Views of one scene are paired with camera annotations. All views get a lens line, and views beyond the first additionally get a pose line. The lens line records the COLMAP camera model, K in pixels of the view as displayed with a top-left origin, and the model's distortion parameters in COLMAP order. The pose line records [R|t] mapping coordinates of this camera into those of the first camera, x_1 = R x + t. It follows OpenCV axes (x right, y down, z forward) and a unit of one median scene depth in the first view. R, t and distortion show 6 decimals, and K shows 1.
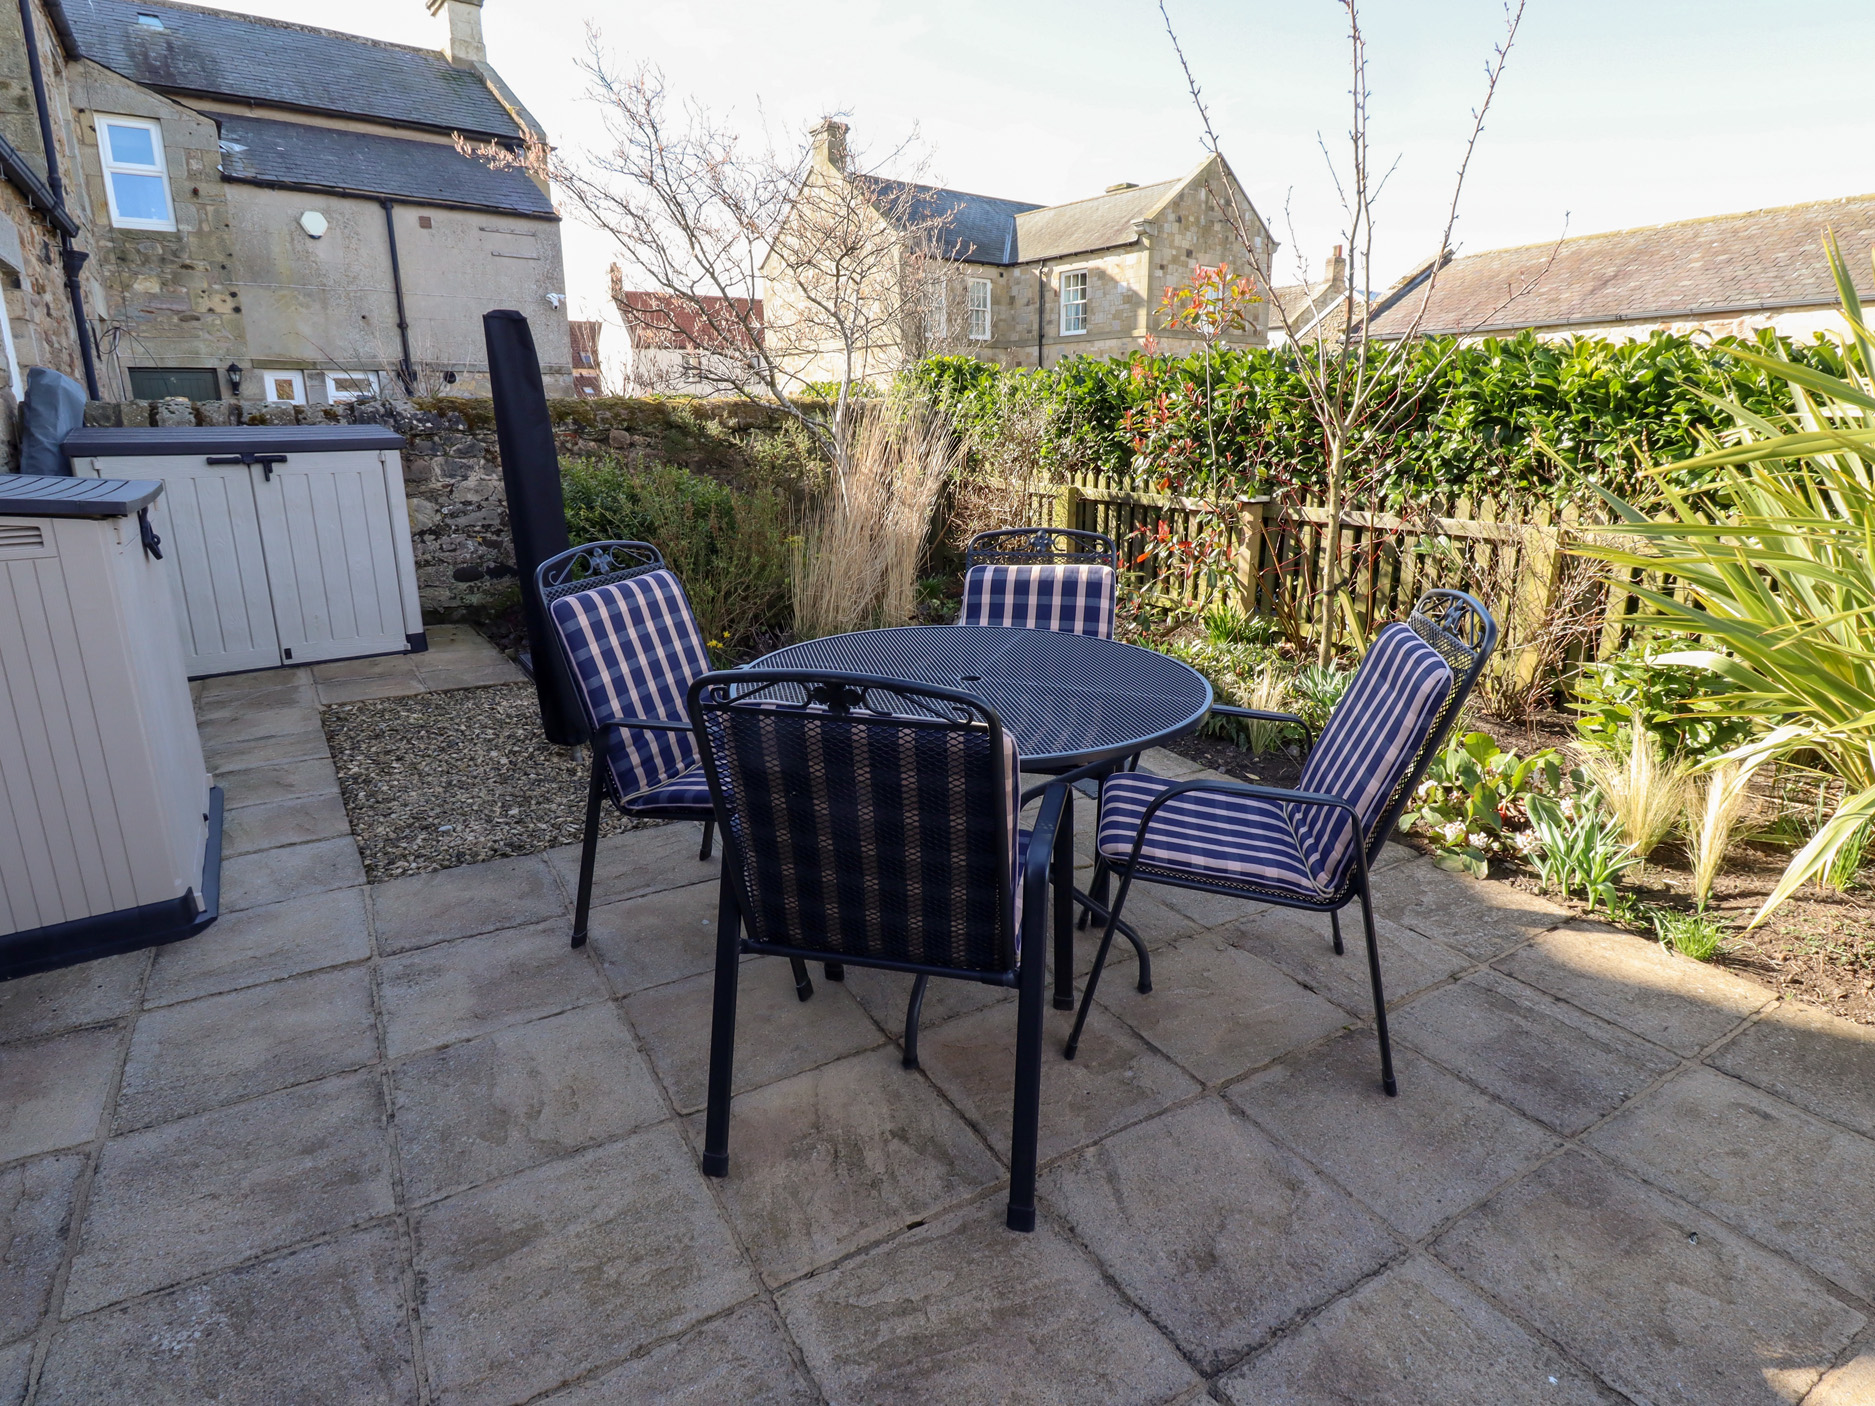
lens RADIAL K [[1029.3, 0, 937.5], [0, 1029.3, 703.0], [0, 0, 1]] dist [0.005258, -0.016549]
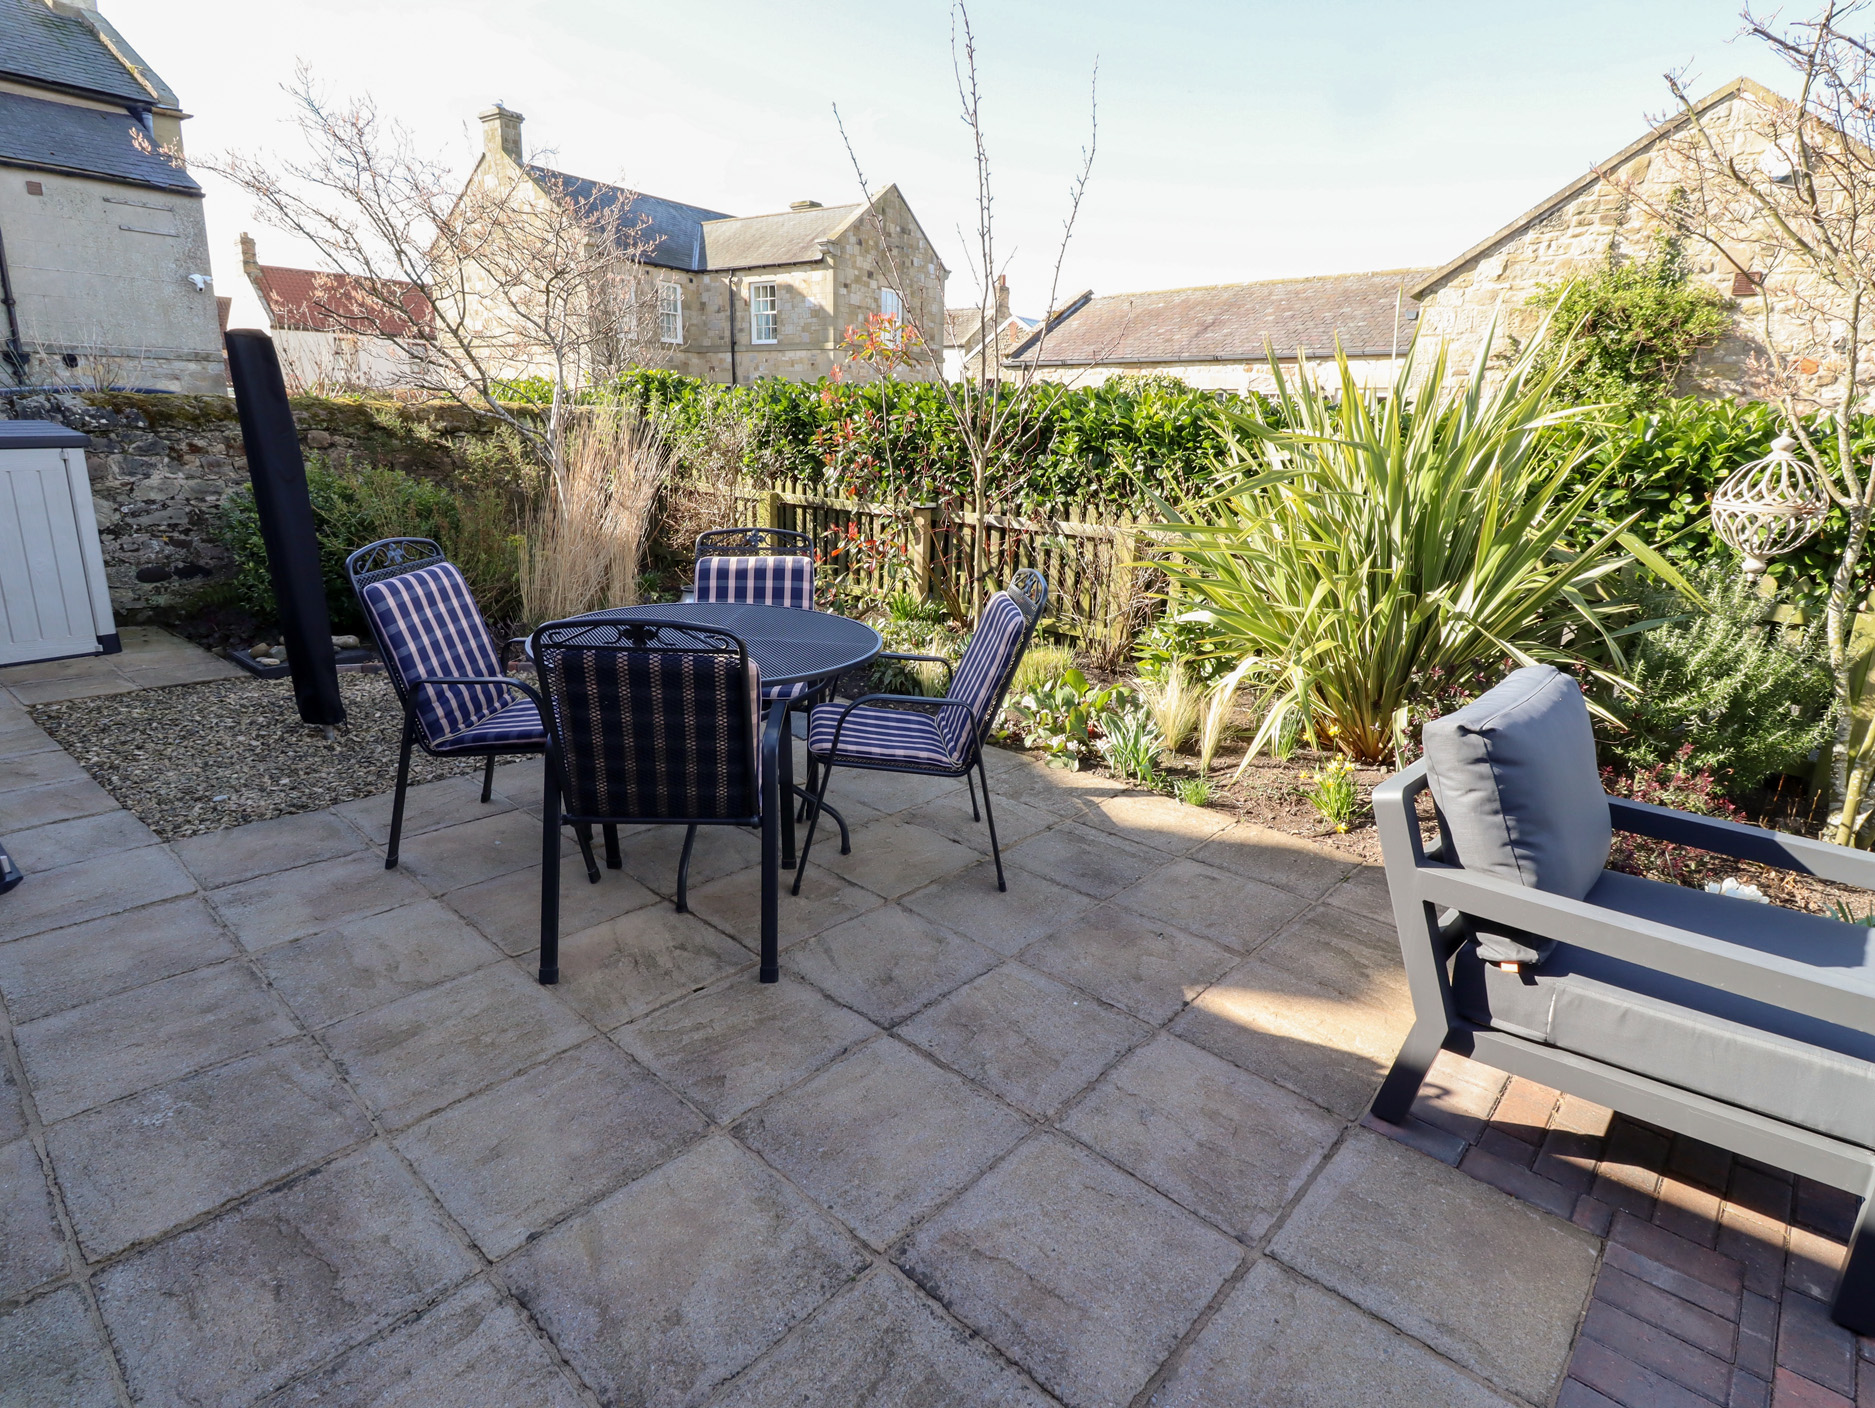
lens RADIAL K [[1028.4, 0, 937.0], [0, 1028.4, 672.6], [0, 0, 1]] dist [0.000651, -0.020732]
pose [[0.958861, -0.036018, 0.281580, -0.034350], [0.044288, 0.998753, -0.023057, 0.035017], [-0.280399, 0.034579, 0.959261, -0.202393]]
